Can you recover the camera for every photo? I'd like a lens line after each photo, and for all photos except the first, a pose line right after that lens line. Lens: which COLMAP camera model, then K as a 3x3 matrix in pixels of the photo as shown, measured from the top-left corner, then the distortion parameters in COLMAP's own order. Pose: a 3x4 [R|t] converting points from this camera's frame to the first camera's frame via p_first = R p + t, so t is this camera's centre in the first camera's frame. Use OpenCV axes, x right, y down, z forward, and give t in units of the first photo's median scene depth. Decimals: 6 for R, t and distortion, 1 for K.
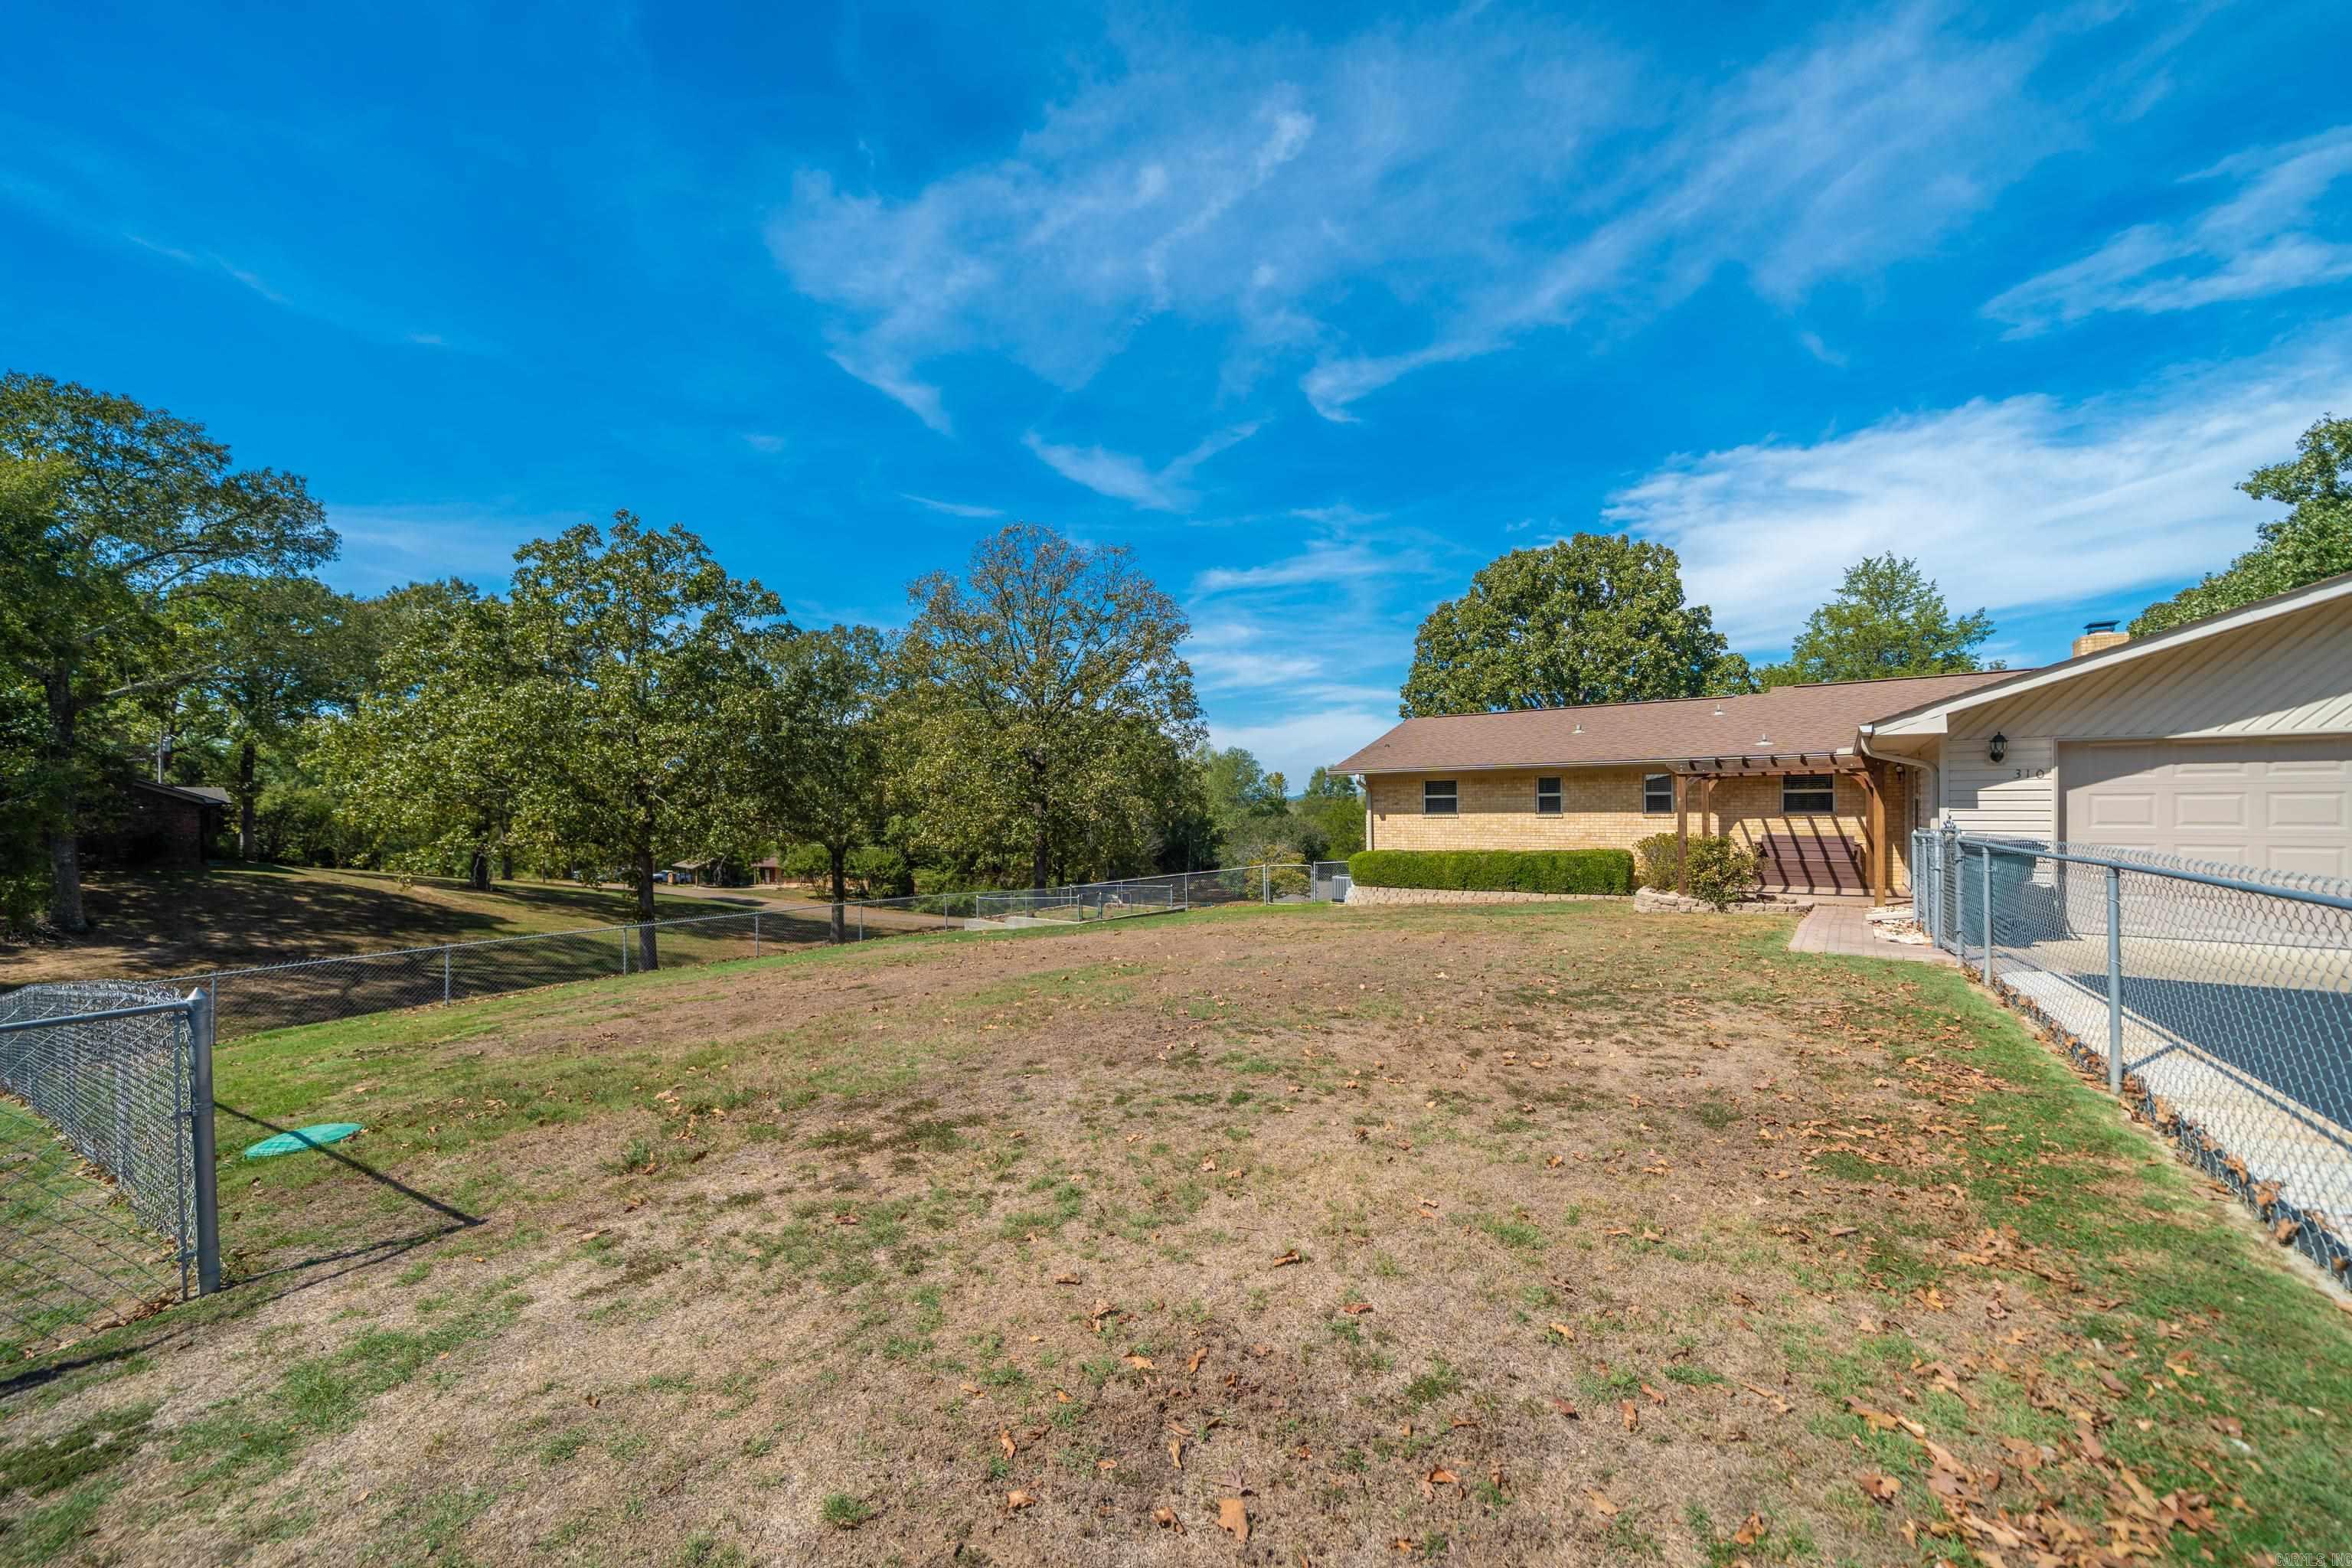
lens RADIAL K [[870.8, 0, 1176.0], [0, 870.8, 784.0], [0, 0, 1]] dist [0.000135, 0.000055]
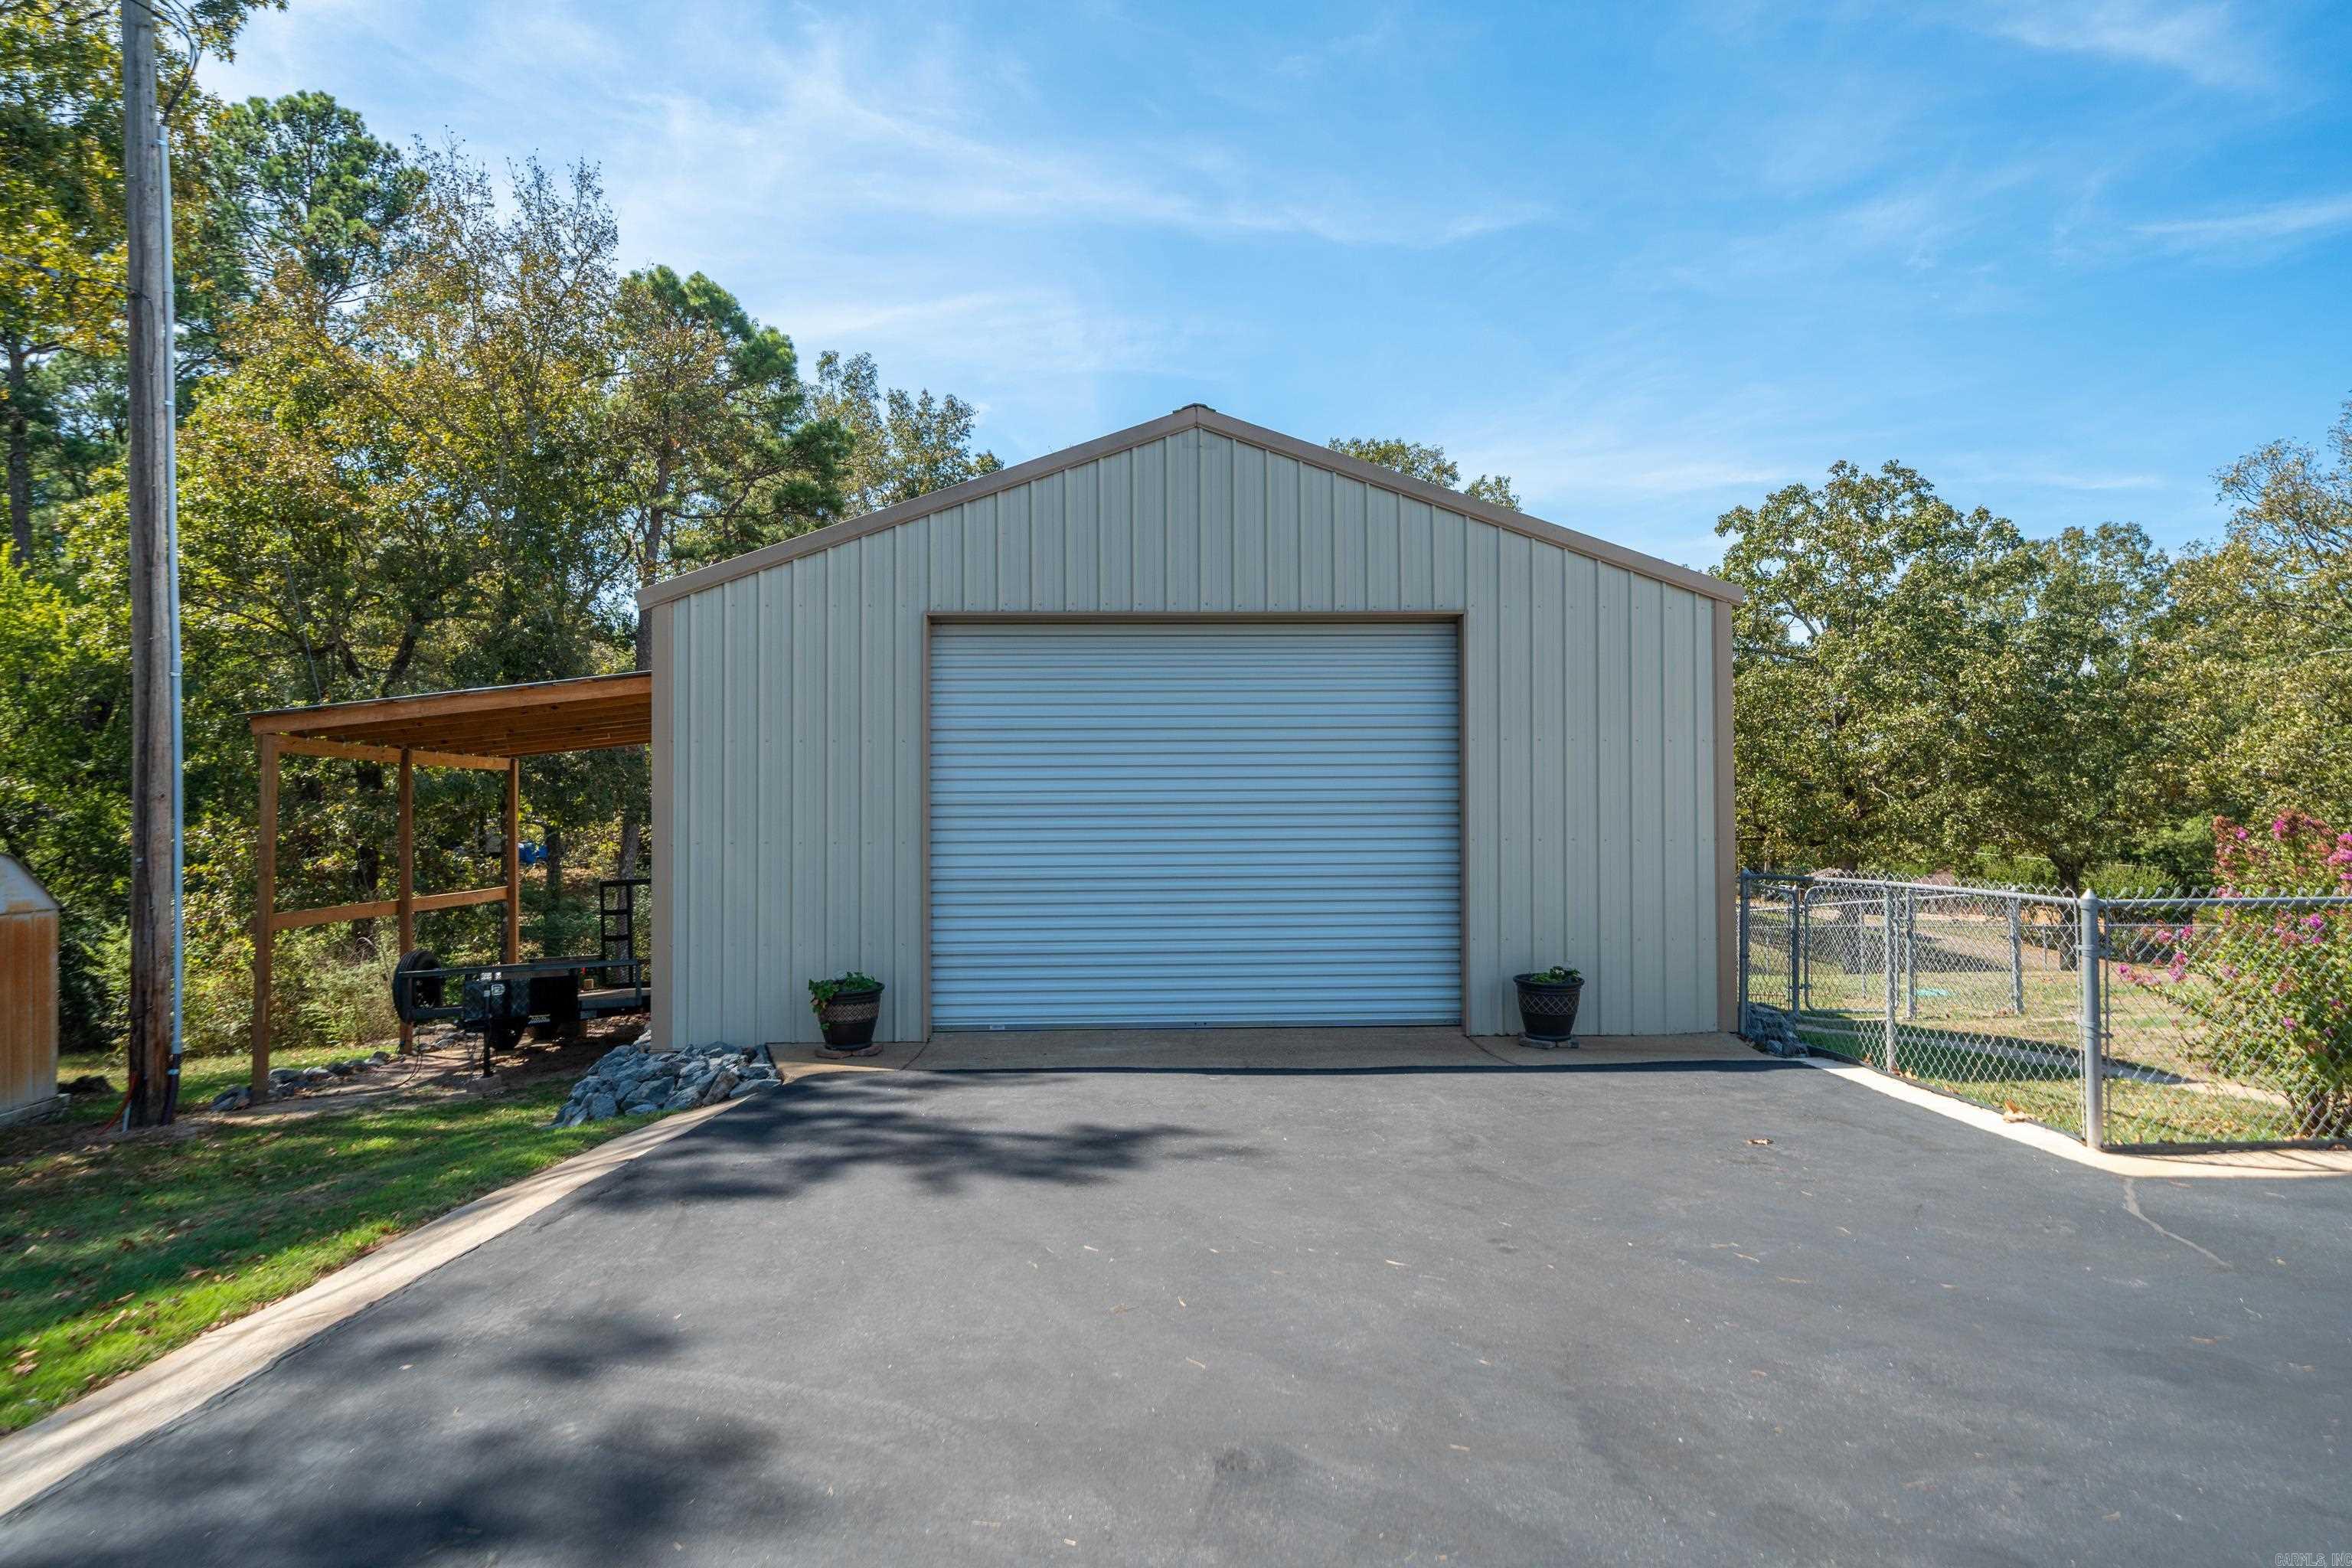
lens RADIAL K [[1372.8, 0, 1234.3], [0, 1372.8, 785.4], [0, 0, 1]] dist [0.016602, 0.000541]
pose [[0.633203, -0.003636, -0.773977, 0.046879], [0.017028, 0.999812, 0.009234, -0.011447], [0.773798, -0.019026, 0.633147, -0.319029]]
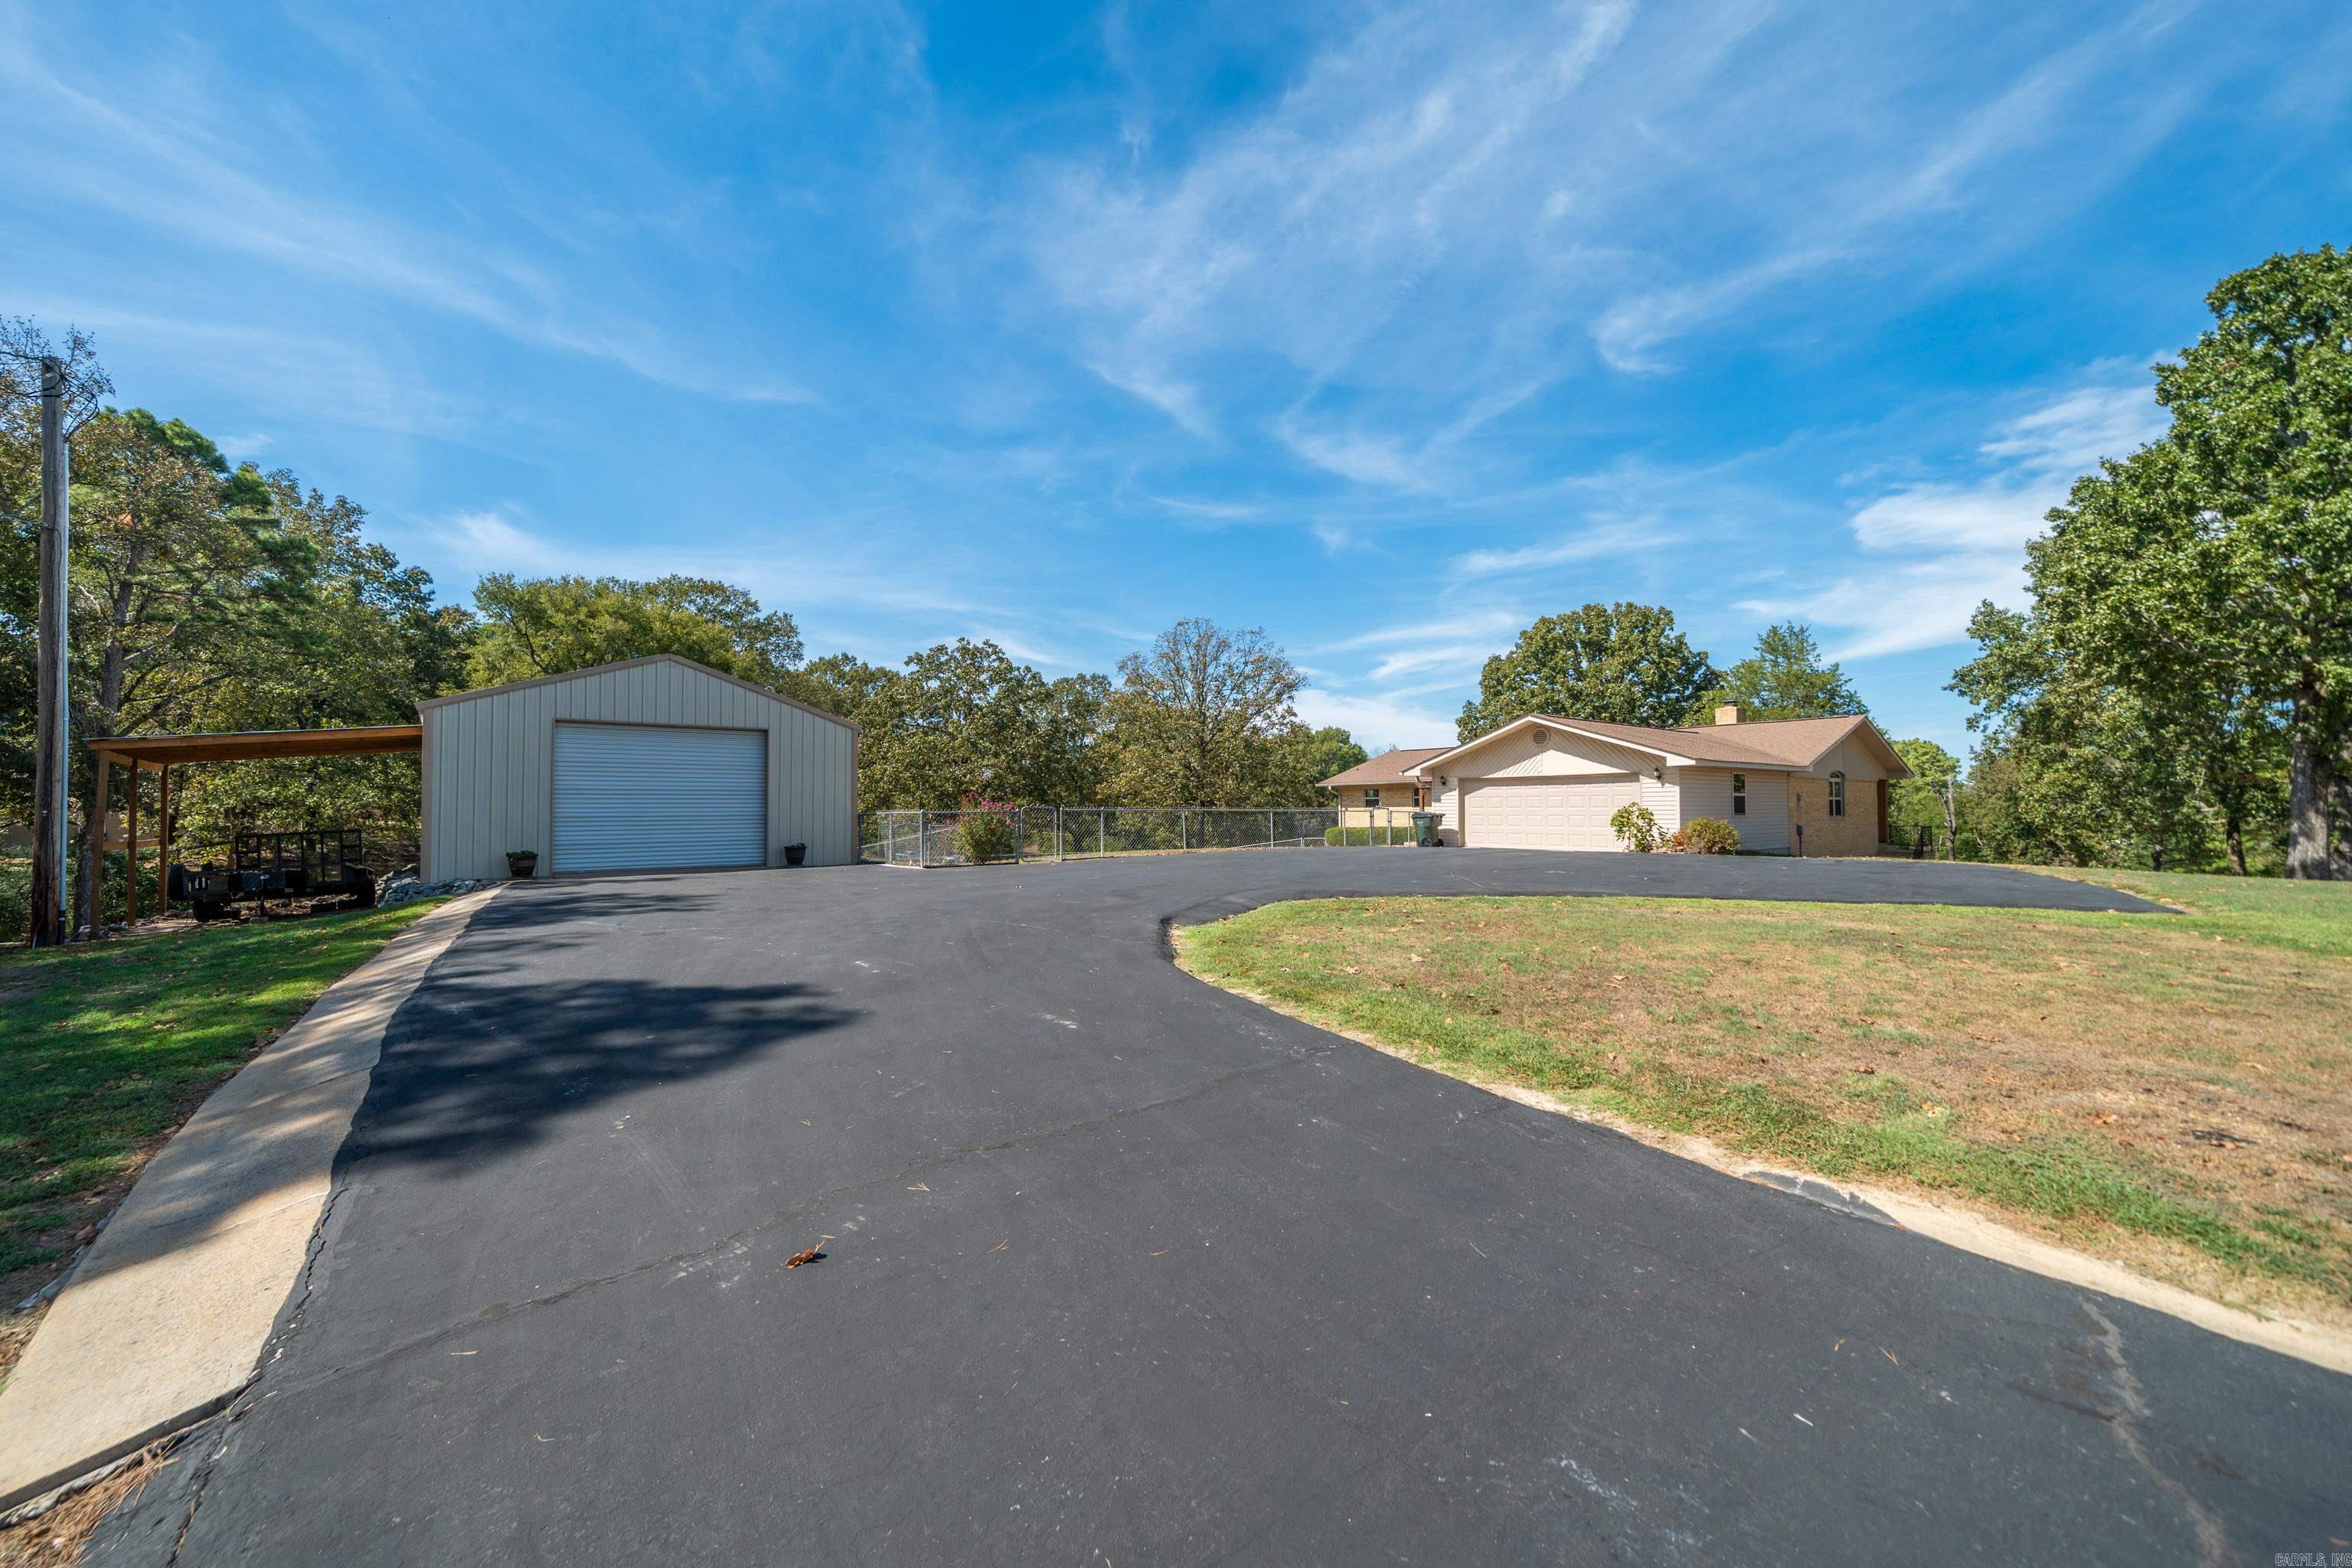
lens RADIAL K [[883.5, 0, 1176.0], [0, 883.5, 784.0], [0, 0, 1]] dist [-0.010055, 0.000013]
pose [[0.962208, -0.001362, -0.272312, 0.259724], [0.000611, 0.999996, -0.002841, -0.006976], [0.272315, 0.002567, 0.962205, -0.571293]]
